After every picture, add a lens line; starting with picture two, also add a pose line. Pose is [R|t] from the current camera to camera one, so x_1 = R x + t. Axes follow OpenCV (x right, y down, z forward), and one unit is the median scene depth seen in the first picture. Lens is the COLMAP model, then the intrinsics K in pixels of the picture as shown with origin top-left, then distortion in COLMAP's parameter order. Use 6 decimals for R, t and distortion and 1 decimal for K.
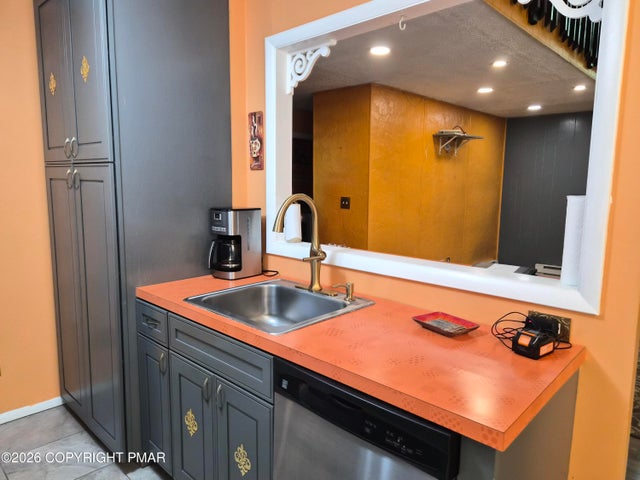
lens RADIAL K [[429.1, 0, 322.7], [0, 429.1, 237.2], [0, 0, 1]] dist [0.056002, -0.049292]
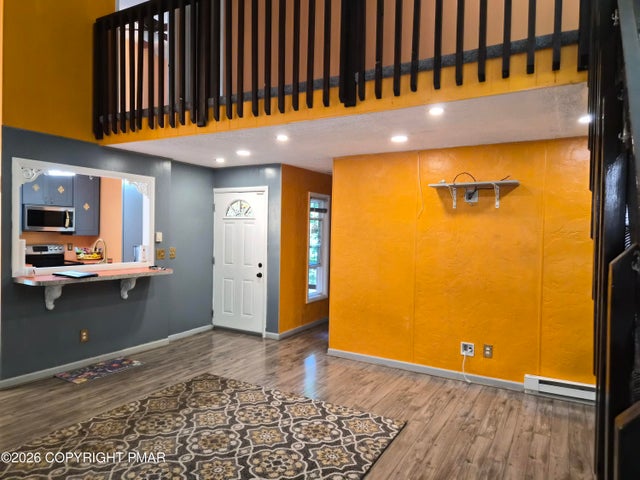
lens RADIAL K [[429.1, 0, 326.5], [0, 429.1, 238.3], [0, 0, 1]] dist [0.056002, -0.049292]
pose [[0.244843, 0.010423, -0.969507, 1.032908], [-0.143512, 0.989317, -0.025607, -0.081351], [0.958883, 0.145406, 0.243723, 0.581720]]
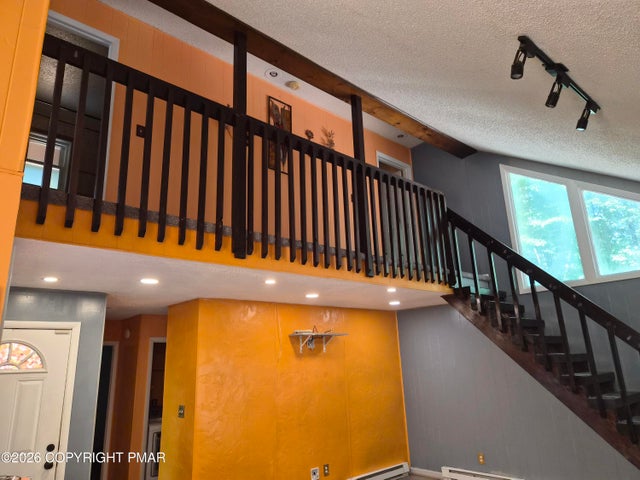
lens RADIAL K [[429.1, 0, 320.8], [0, 429.1, 243.9], [0, 0, 1]] dist [0.056002, -0.049292]
pose [[0.994511, -0.072548, -0.075397, 0.424106], [0.037583, 0.920184, -0.389677, -0.028576], [0.097649, 0.384704, 0.917860, -0.049905]]
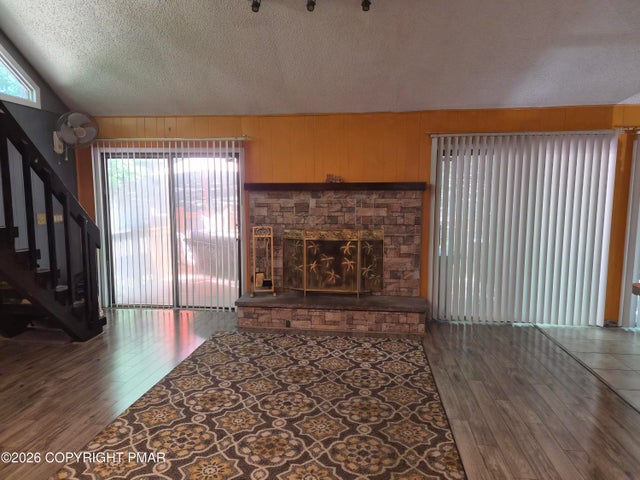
lens RADIAL K [[429.1, 0, 321.0], [0, 429.1, 240.0], [0, 0, 1]] dist [0.056002, -0.049292]
pose [[-0.588560, -0.099503, 0.802307, 0.050390], [0.096205, 0.976725, 0.191710, -0.117731], [-0.802709, 0.190019, -0.565289, 0.800087]]
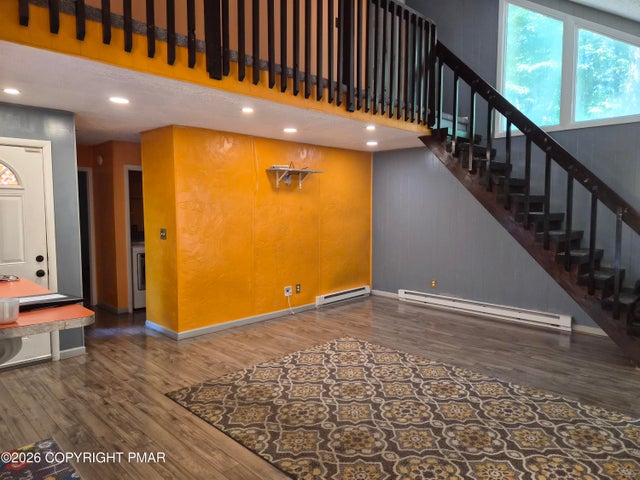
lens RADIAL K [[429.1, 0, 322.4], [0, 429.1, 235.7], [0, 0, 1]] dist [0.056002, -0.049292]
pose [[0.999573, -0.010009, -0.027455, 0.418665], [0.008196, 0.997828, -0.065364, -0.001641], [0.028050, 0.065111, 0.997484, -0.053984]]
